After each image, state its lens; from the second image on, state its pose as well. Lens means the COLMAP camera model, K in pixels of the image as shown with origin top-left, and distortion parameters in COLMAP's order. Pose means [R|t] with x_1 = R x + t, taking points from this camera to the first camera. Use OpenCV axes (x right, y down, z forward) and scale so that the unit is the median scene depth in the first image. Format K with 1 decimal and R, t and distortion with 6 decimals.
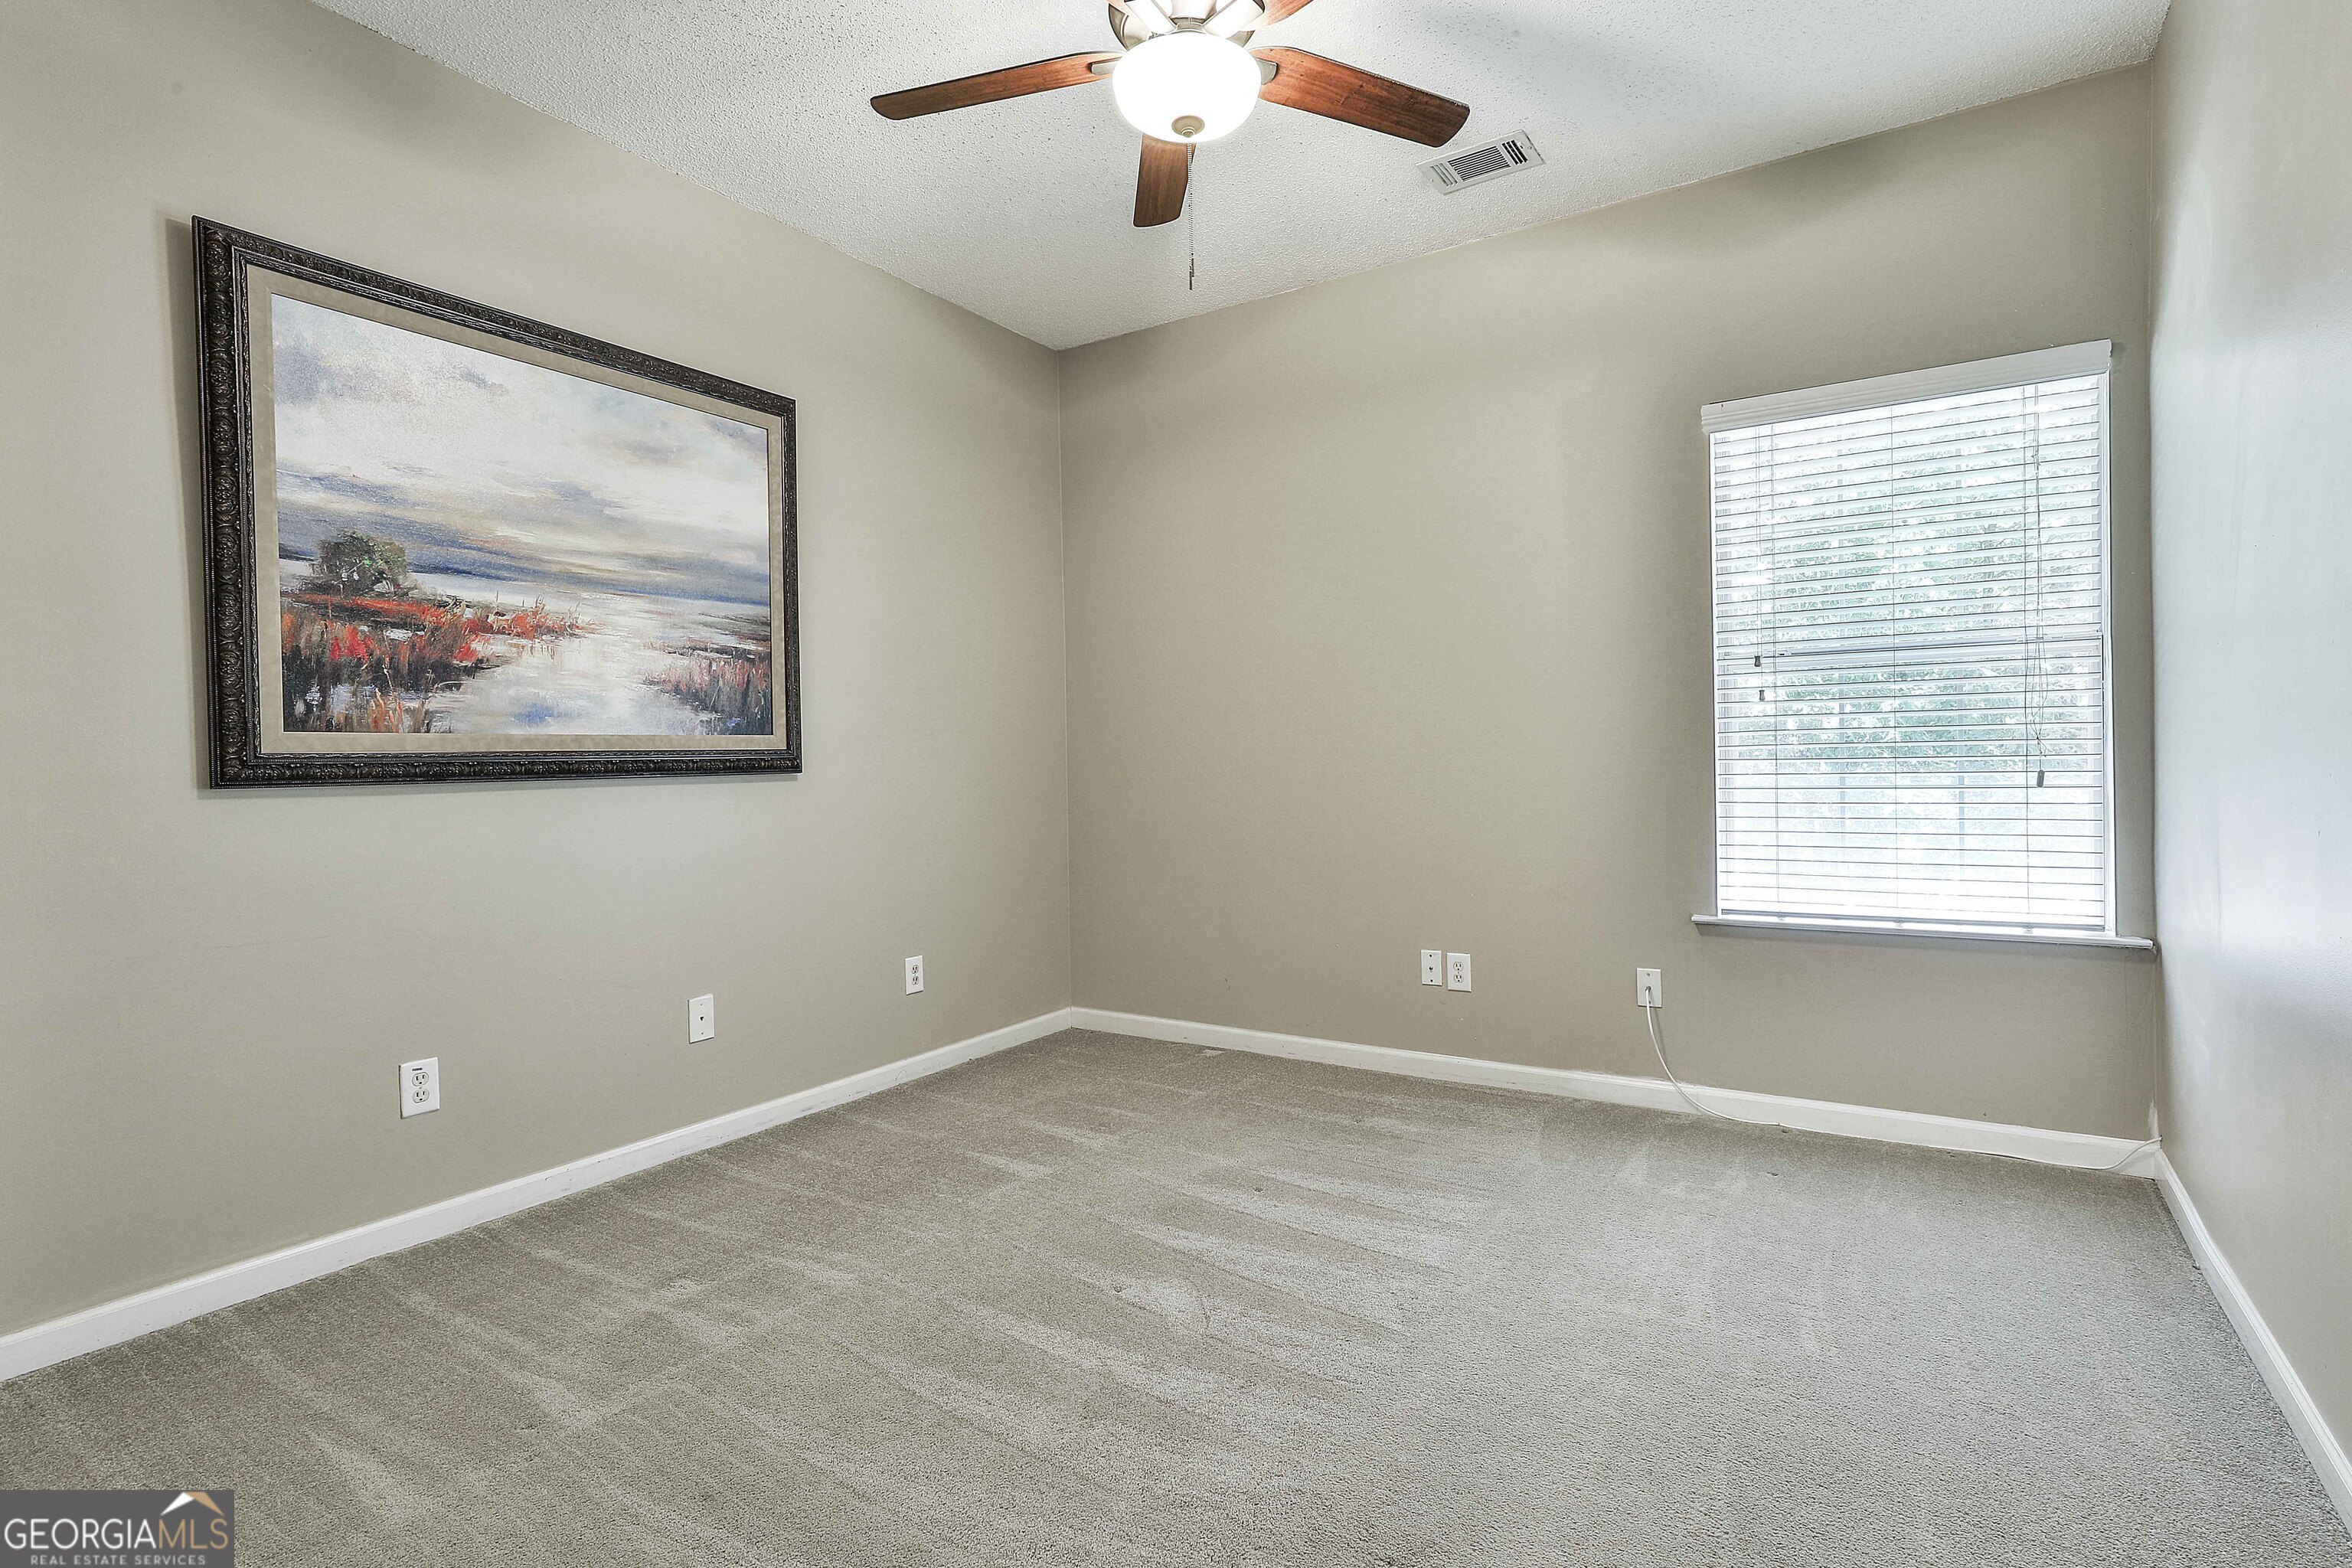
lens RADIAL K [[1152.6, 0, 1189.0], [0, 1152.6, 755.3], [0, 0, 1]] dist [-0.004626, 0.000088]
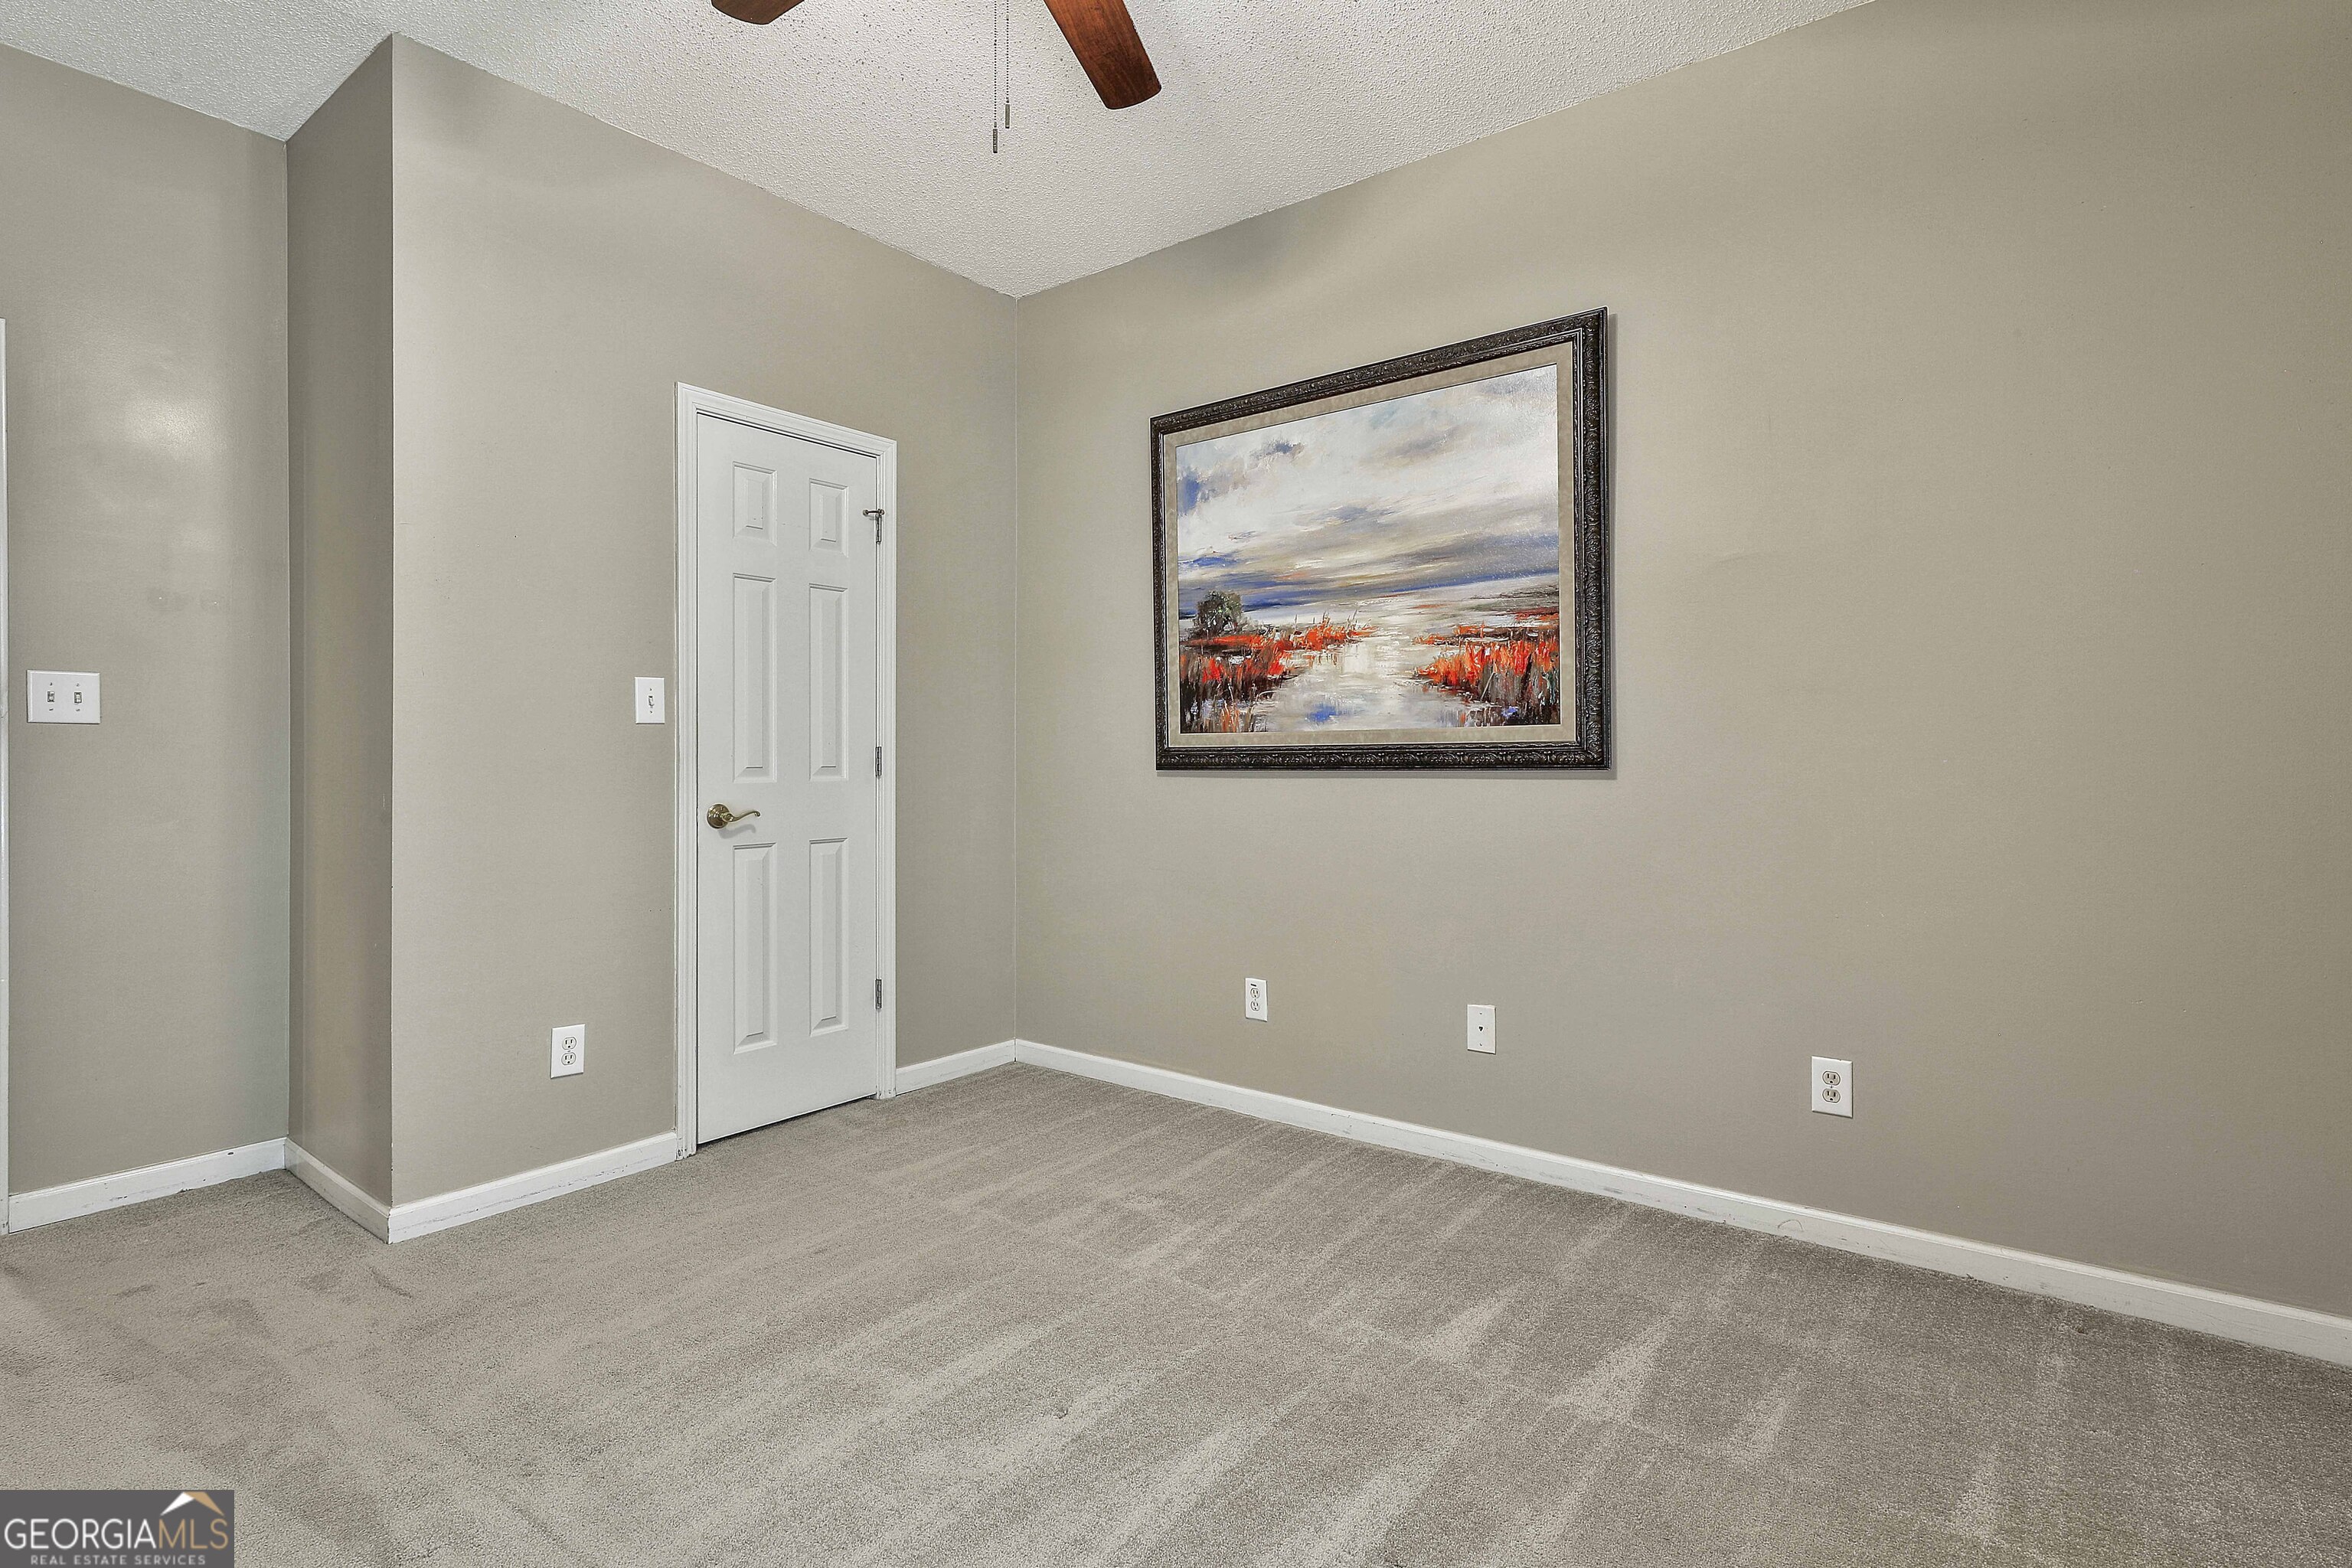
lens RADIAL K [[1152.6, 0, 1189.0], [0, 1152.6, 755.3], [0, 0, 1]] dist [-0.004626, 0.000088]
pose [[-0.100716, 0.008370, -0.994880, 0.622178], [0.004986, 0.999956, 0.007908, -0.003383], [0.994903, -0.004164, -0.100754, 1.000470]]
